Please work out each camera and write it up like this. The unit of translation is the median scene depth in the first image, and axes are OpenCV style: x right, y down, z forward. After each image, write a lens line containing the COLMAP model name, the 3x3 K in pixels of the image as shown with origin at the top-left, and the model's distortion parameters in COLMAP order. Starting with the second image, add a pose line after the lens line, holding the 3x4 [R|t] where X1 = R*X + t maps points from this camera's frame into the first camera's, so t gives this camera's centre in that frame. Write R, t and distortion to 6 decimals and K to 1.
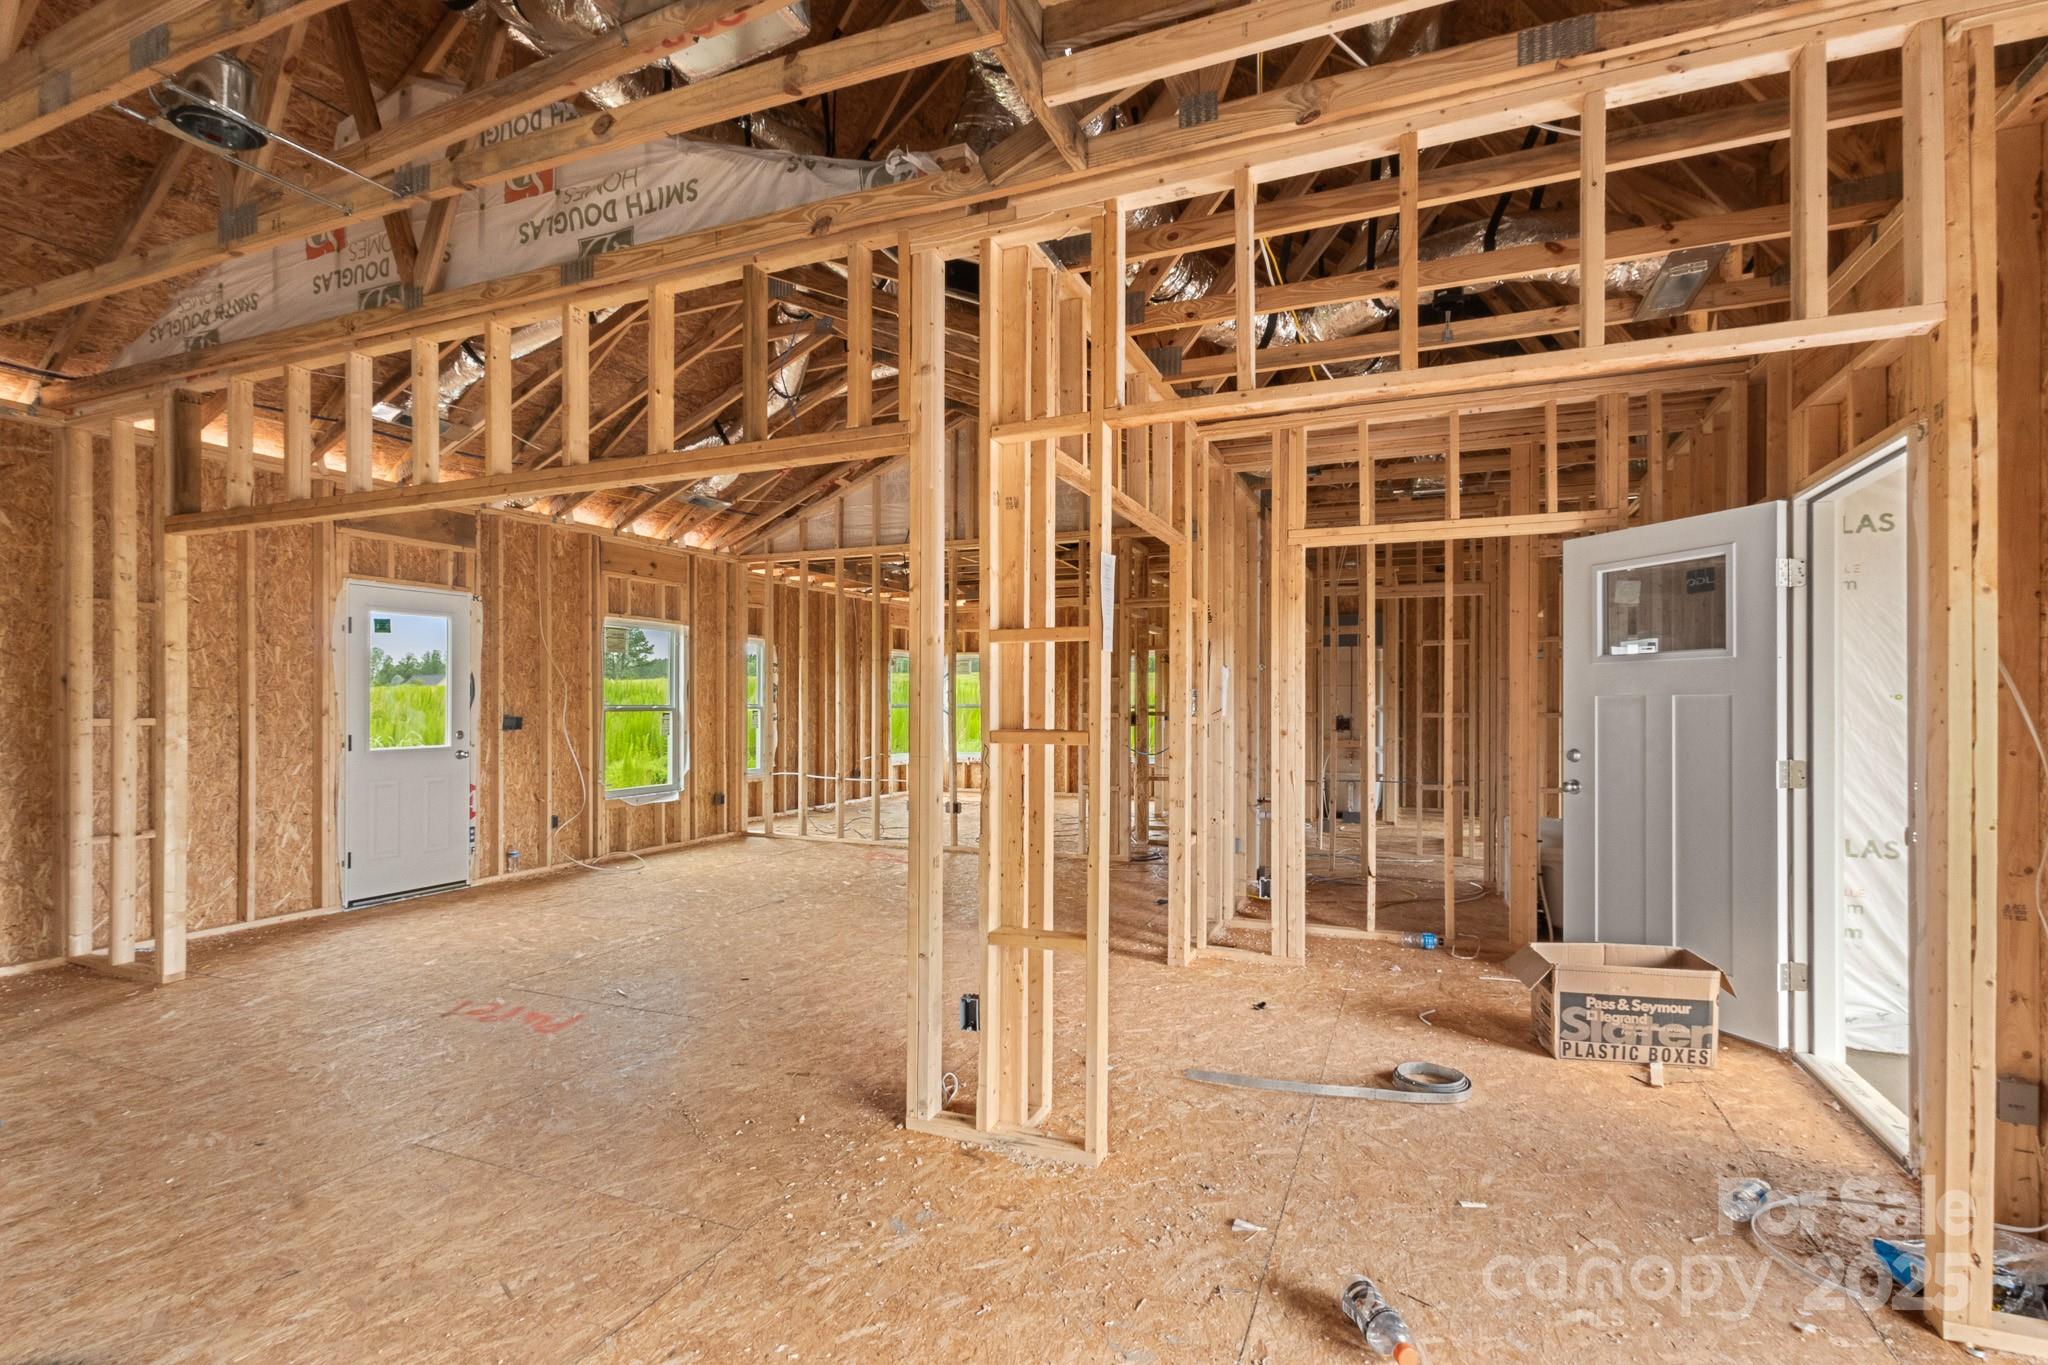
lens RADIAL K [[956.5, 0, 1023.5], [0, 956.5, 695.4], [0, 0, 1]] dist [0.002658, 0.002049]
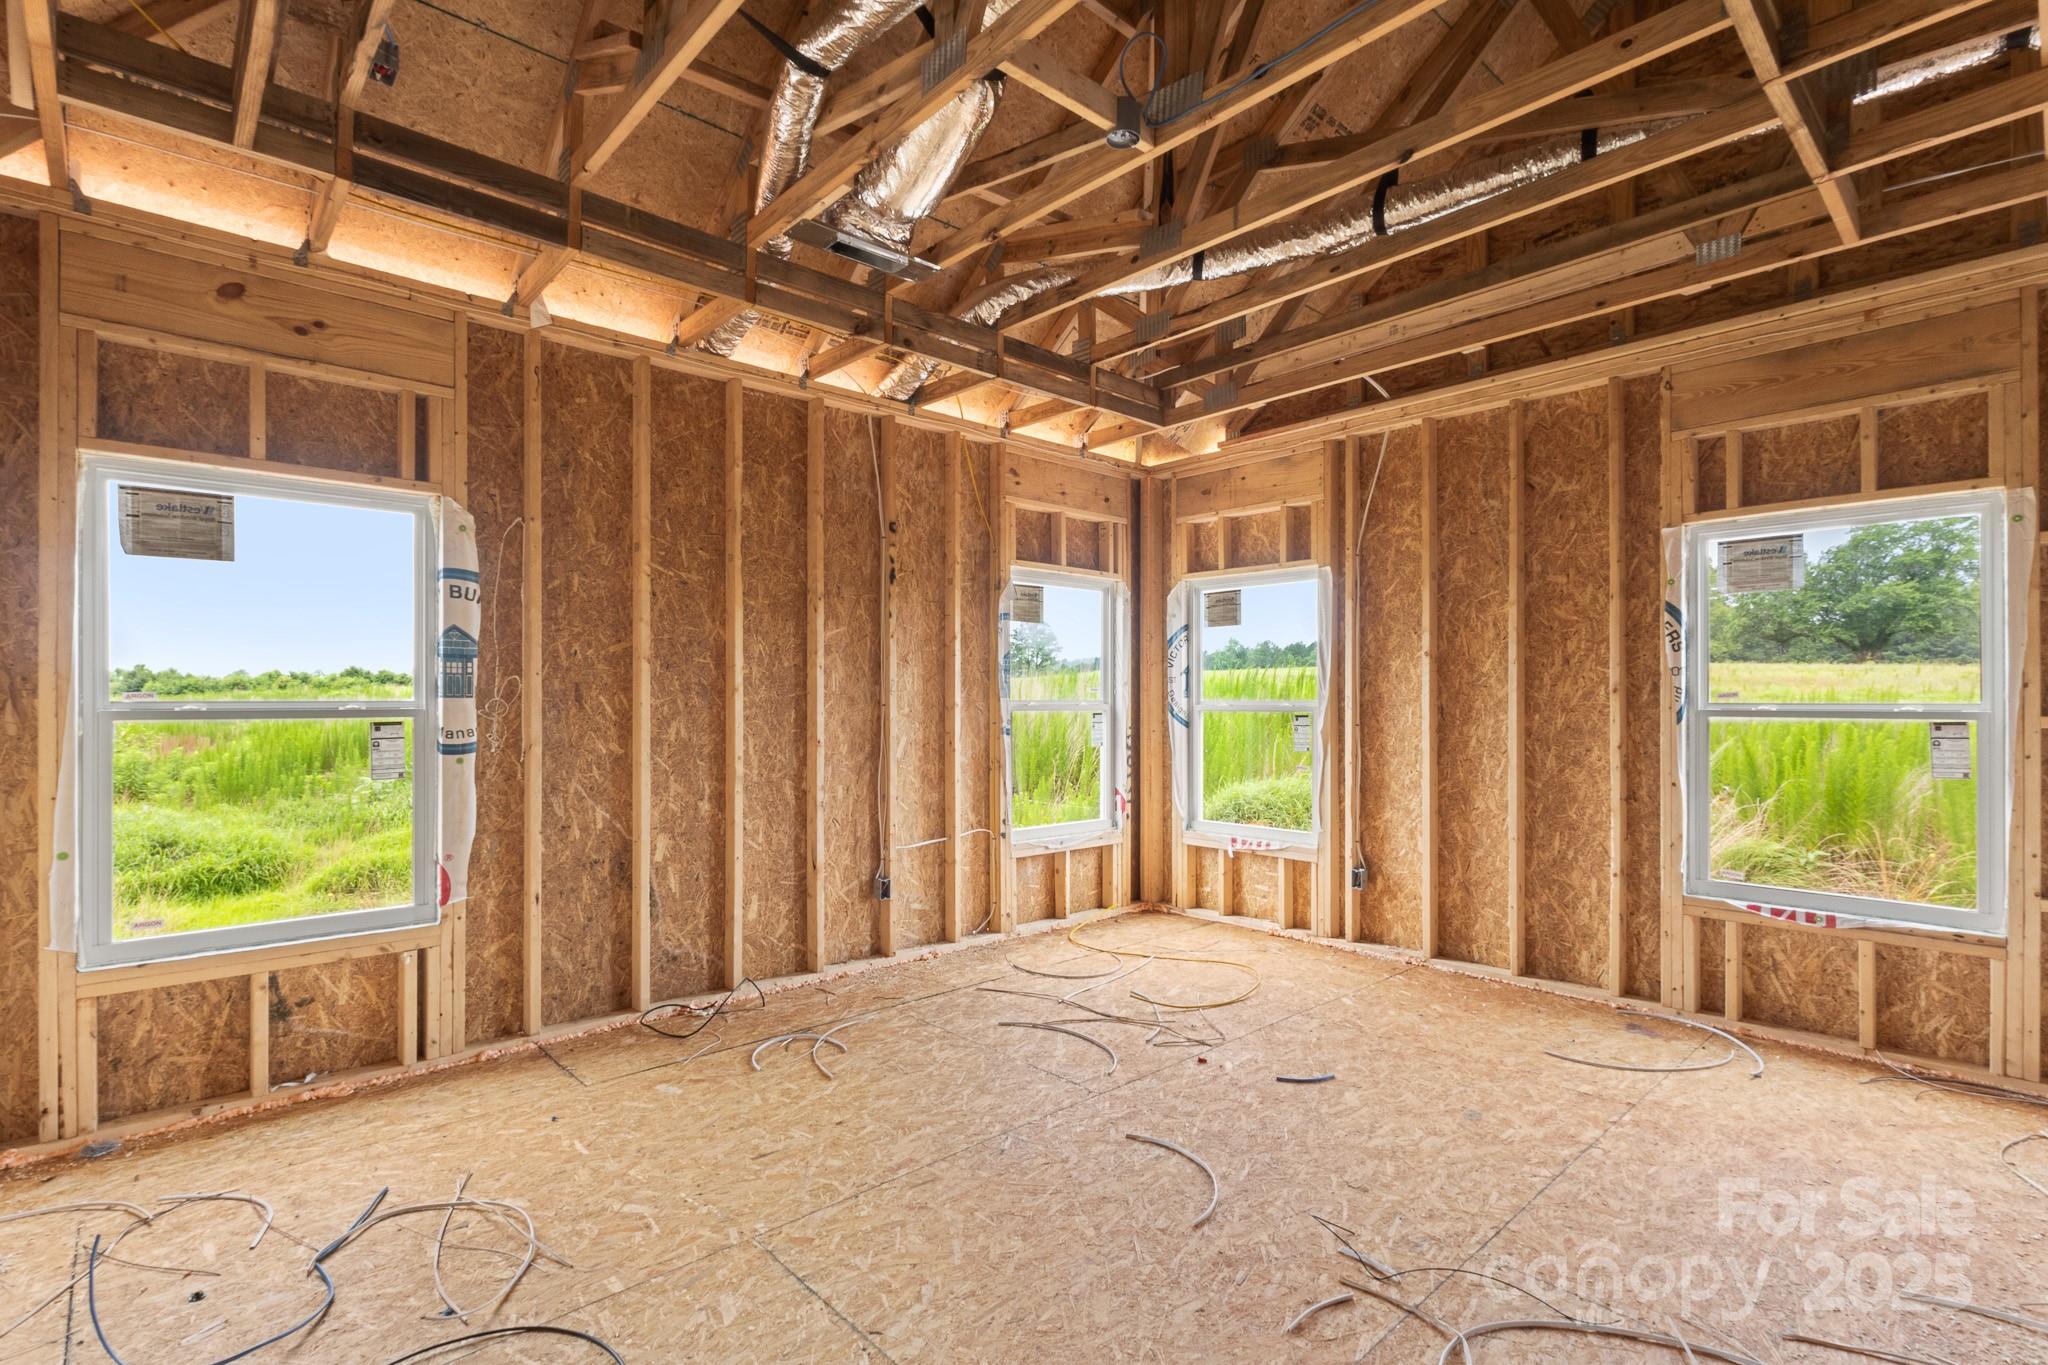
lens RADIAL K [[956.5, 0, 1024.0], [0, 956.5, 696.5], [0, 0, 1]] dist [0.002658, 0.002049]
pose [[0.909344, -0.000419, -0.416046, 0.065759], [0.001376, 0.999997, 0.002000, 0.012802], [0.416043, -0.002391, 0.909342, 1.455389]]
